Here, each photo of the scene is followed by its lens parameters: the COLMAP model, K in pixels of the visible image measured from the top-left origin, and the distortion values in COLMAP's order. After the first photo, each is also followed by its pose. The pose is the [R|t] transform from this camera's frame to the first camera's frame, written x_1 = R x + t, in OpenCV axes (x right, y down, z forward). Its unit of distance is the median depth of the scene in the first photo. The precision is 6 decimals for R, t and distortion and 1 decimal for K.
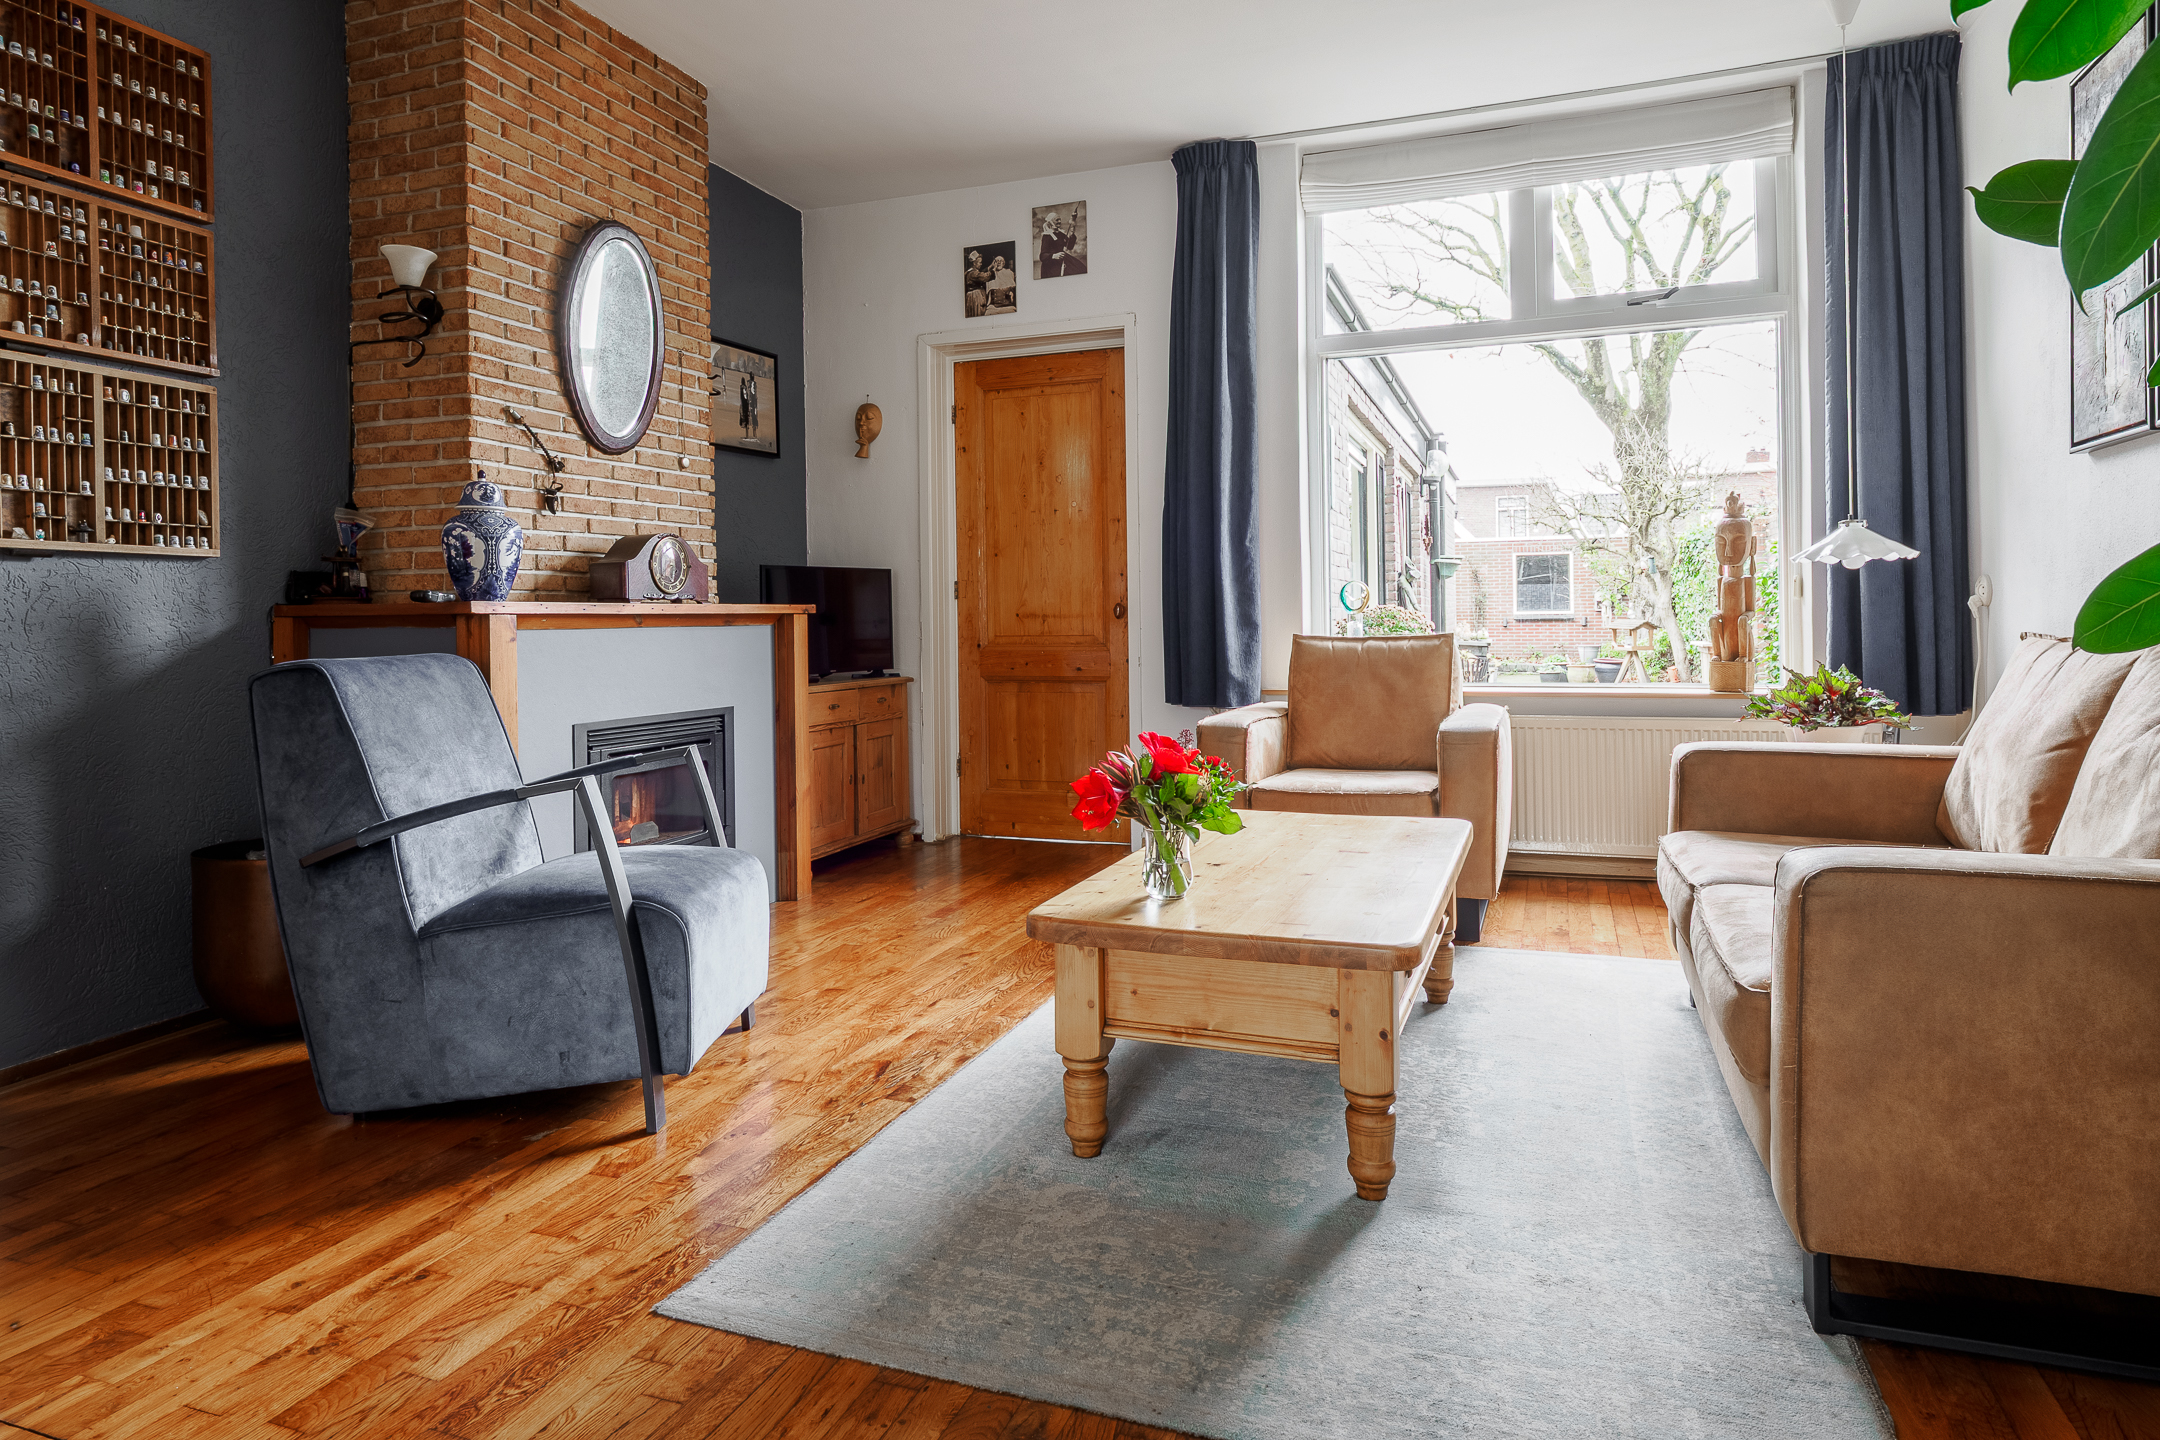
lens RADIAL K [[1268.8, 0, 1068.8], [0, 1268.8, 623.5], [0, 0, 1]] dist [-0.007873, 0.004537]
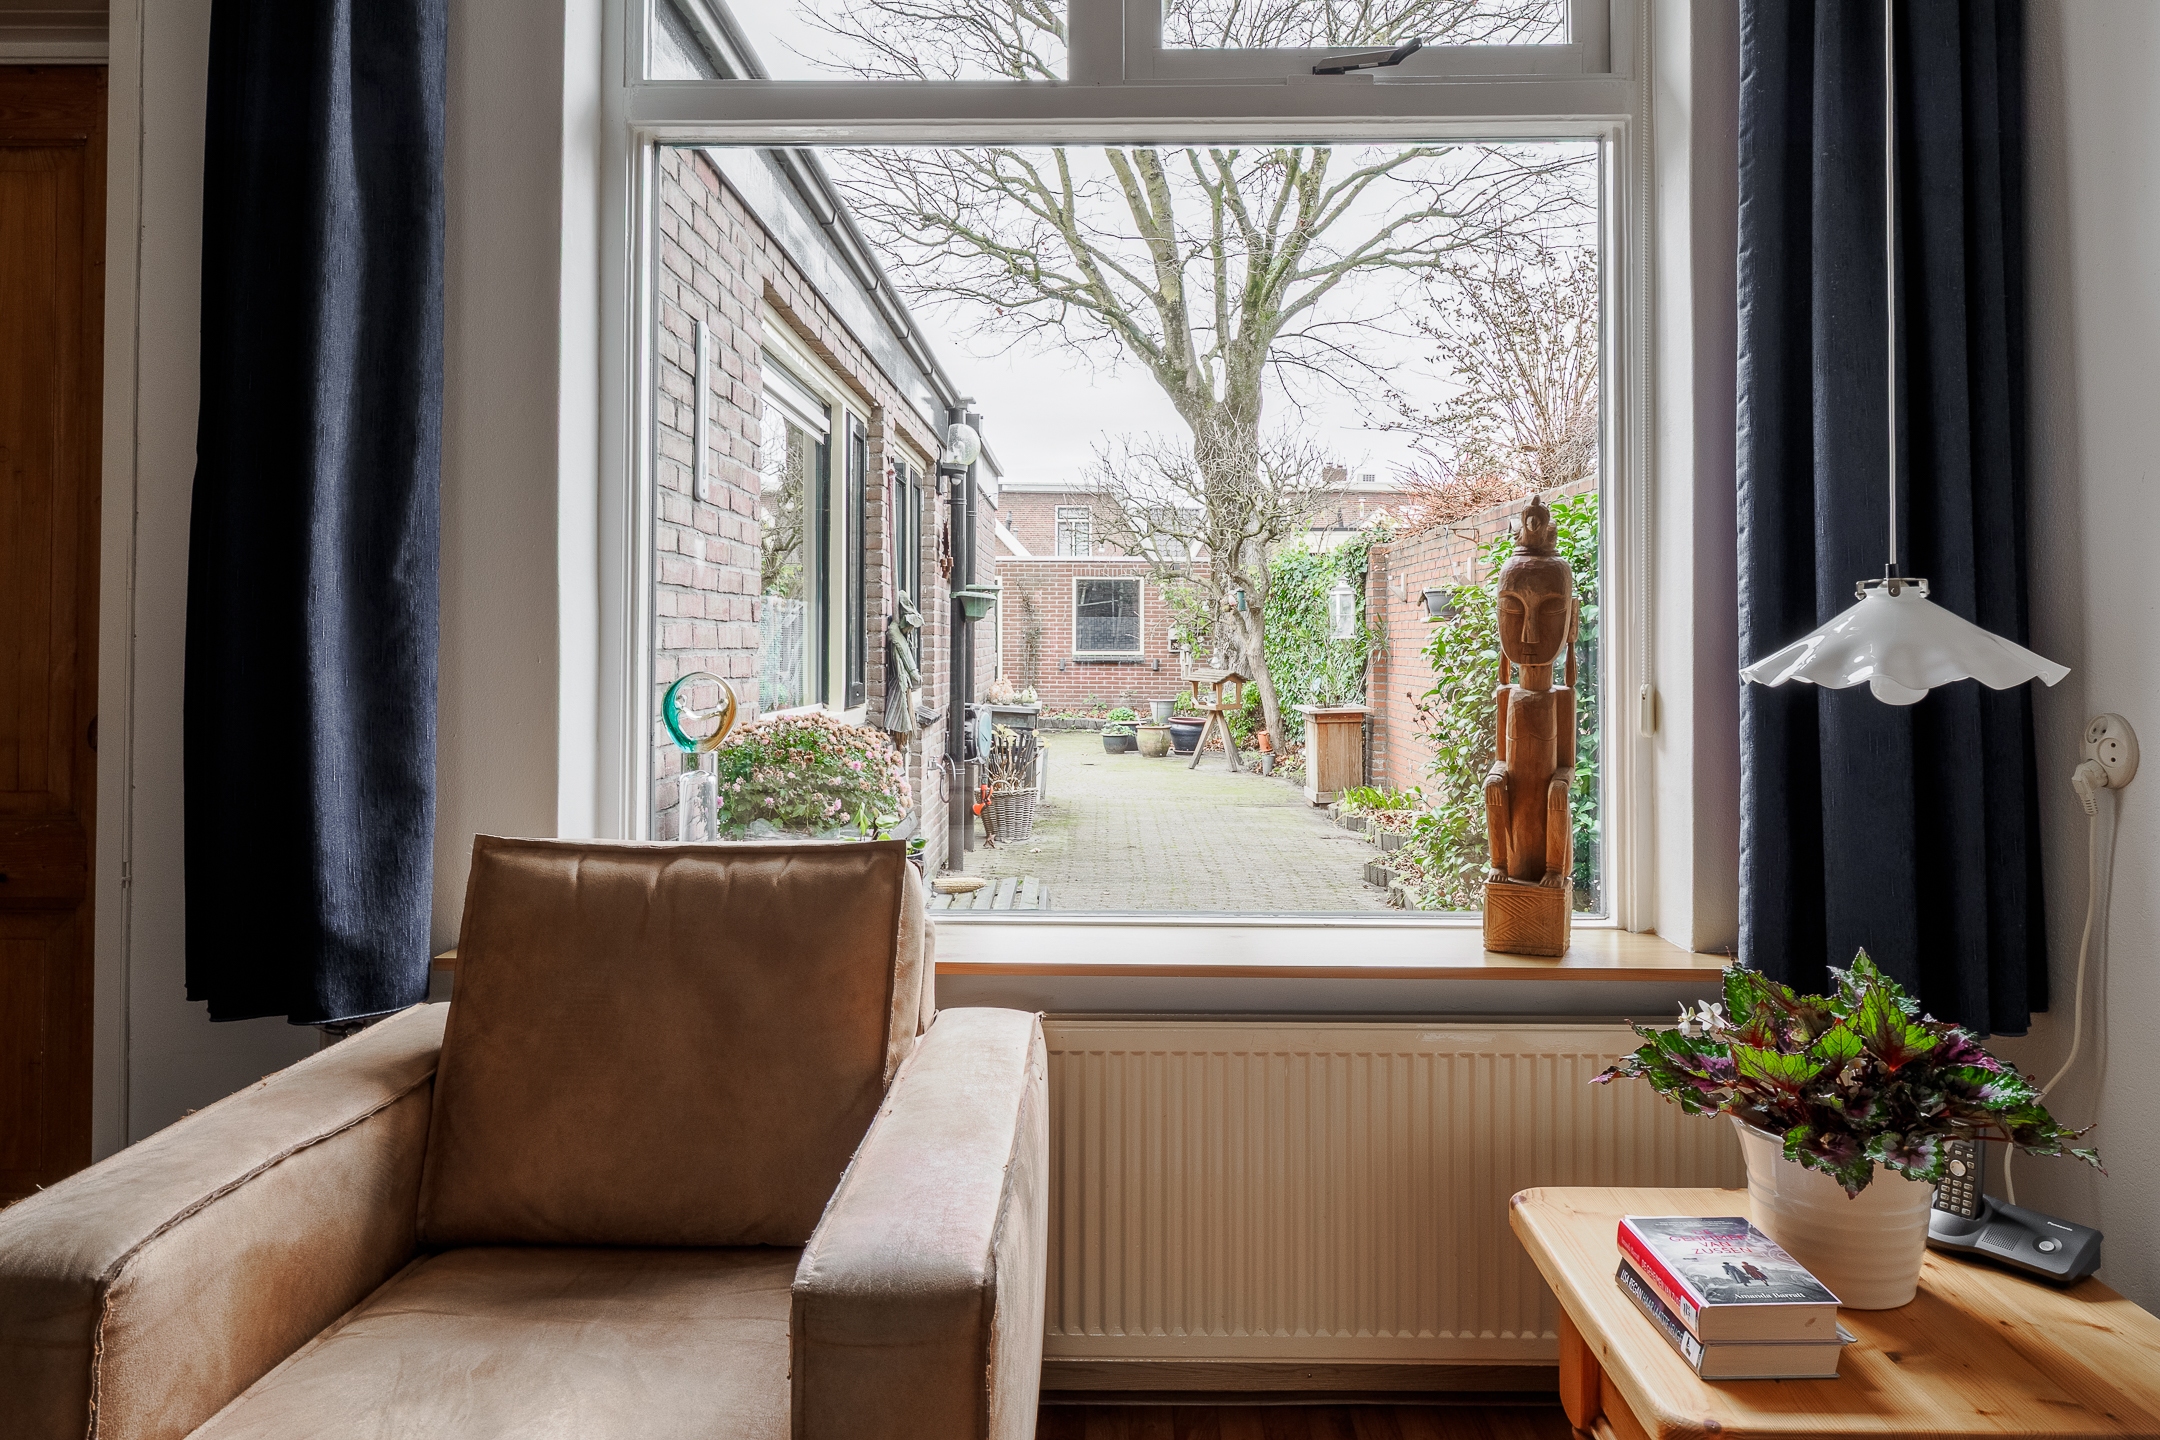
lens RADIAL K [[1522.3, 0, 1073.8], [0, 1522.3, 607.0], [0, 0, 1]] dist [-0.001092, -0.004323]
pose [[0.943442, 0.024974, 0.330595, 0.169357], [-0.016330, 0.999449, -0.028900, -0.040714], [-0.331134, 0.021867, 0.943330, 0.474044]]
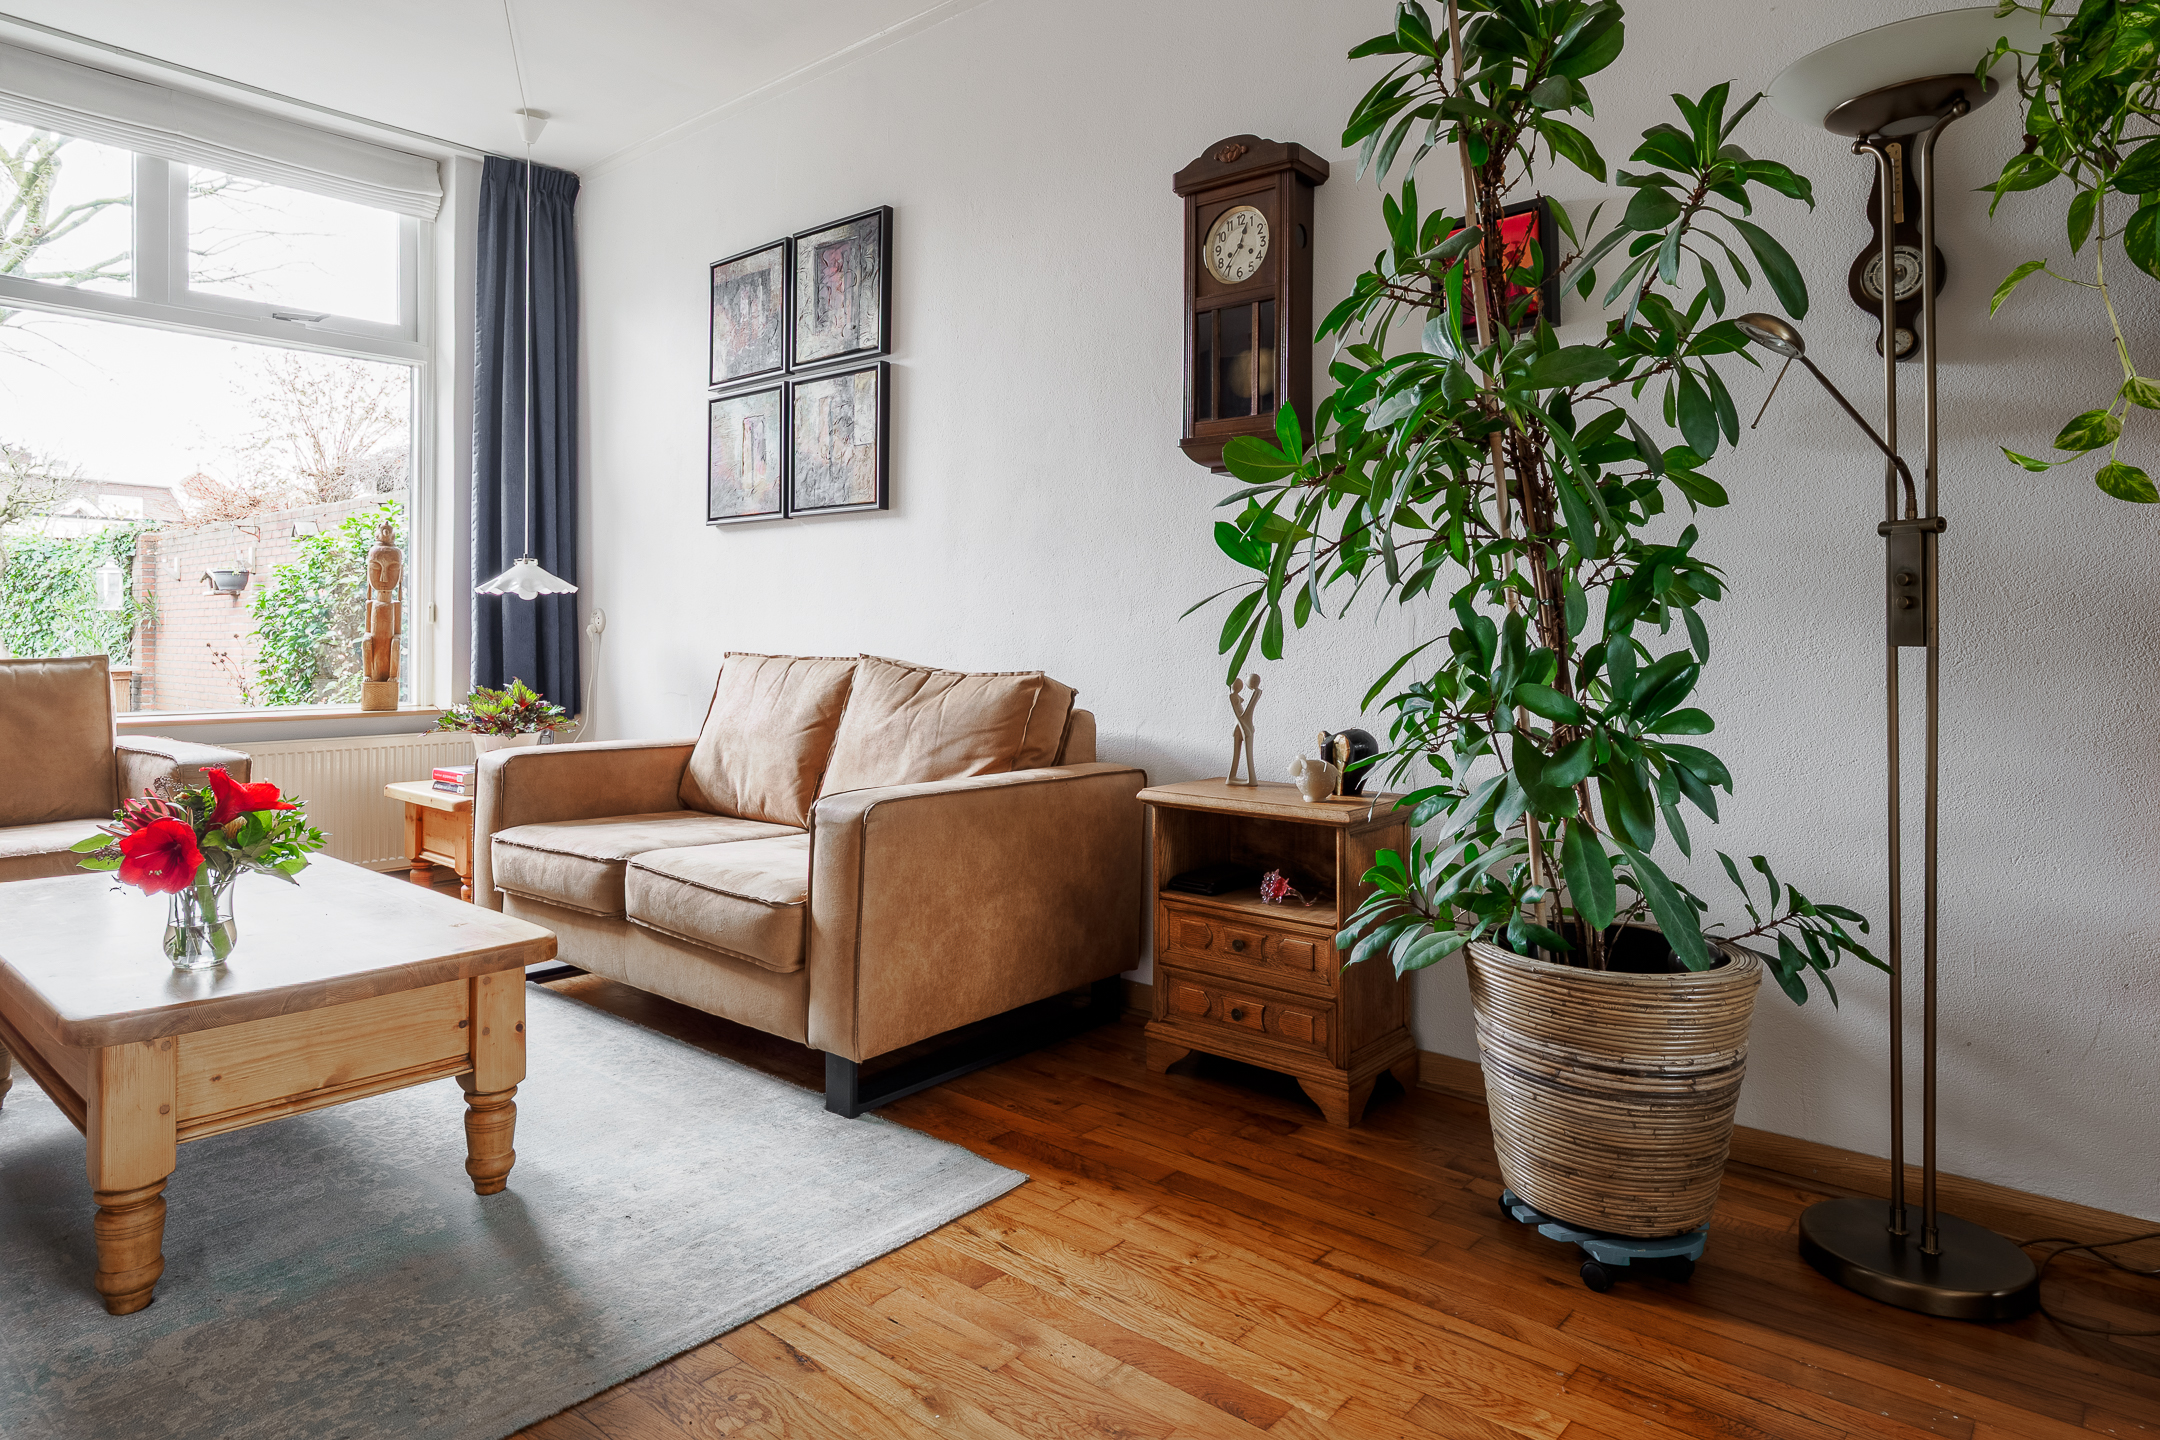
lens RADIAL K [[1268.8, 0, 1103.5], [0, 1268.8, 621.5], [0, 0, 1]] dist [-0.007873, 0.004537]
pose [[0.332017, 0.023312, 0.942985, -0.234170], [-0.002630, 0.999714, -0.023788, 0.003043], [-0.943270, 0.005418, 0.331983, 0.070694]]
